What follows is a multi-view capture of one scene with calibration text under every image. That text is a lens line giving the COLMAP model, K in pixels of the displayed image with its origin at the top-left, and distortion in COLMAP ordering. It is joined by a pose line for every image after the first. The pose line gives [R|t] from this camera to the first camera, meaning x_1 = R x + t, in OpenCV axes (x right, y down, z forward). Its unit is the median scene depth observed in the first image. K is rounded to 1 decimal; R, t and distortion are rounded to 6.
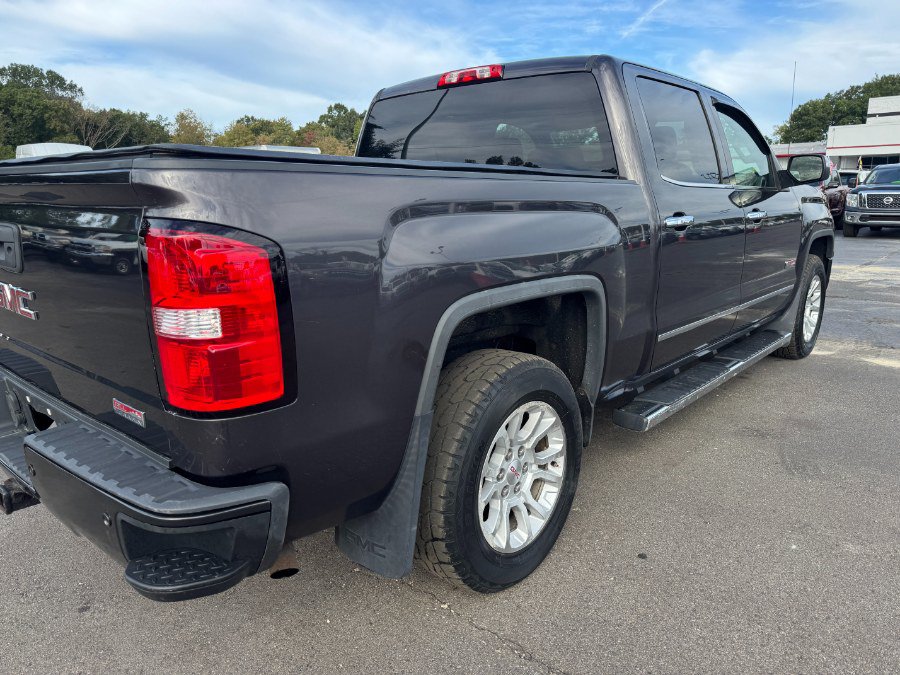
lens RADIAL K [[635.7, 0, 451.1], [0, 635.7, 335.6], [0, 0, 1]] dist [0.021595, -0.024933]
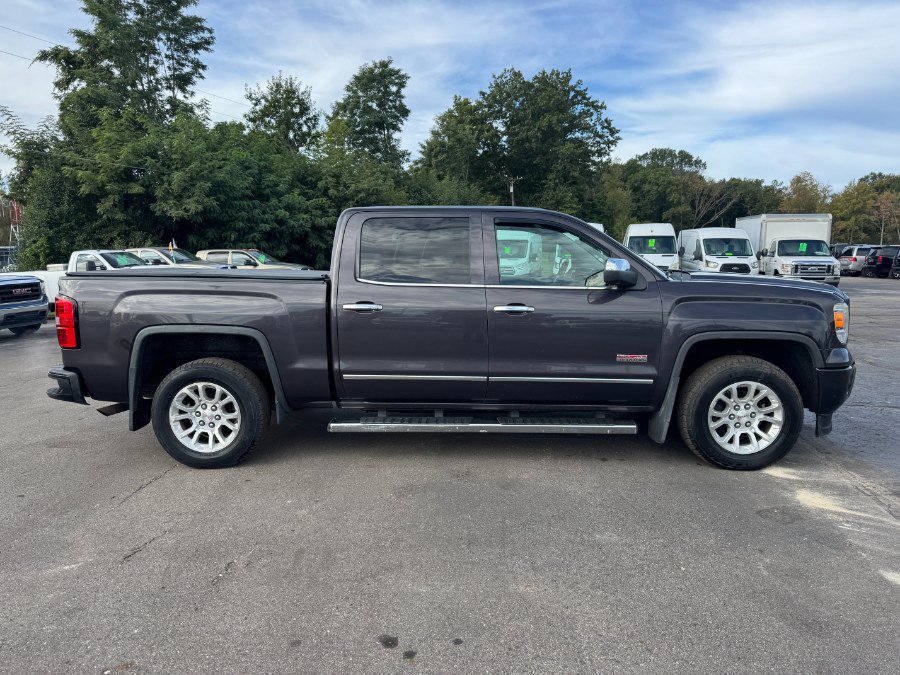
lens RADIAL K [[635.7, 0, 451.0], [0, 635.7, 339.8], [0, 0, 1]] dist [0.021595, -0.024933]
pose [[0.632302, 0.105499, -0.767505, 1.056831], [-0.173119, 0.984874, -0.007244, -0.076589], [0.755132, 0.137450, 0.641002, 0.099225]]
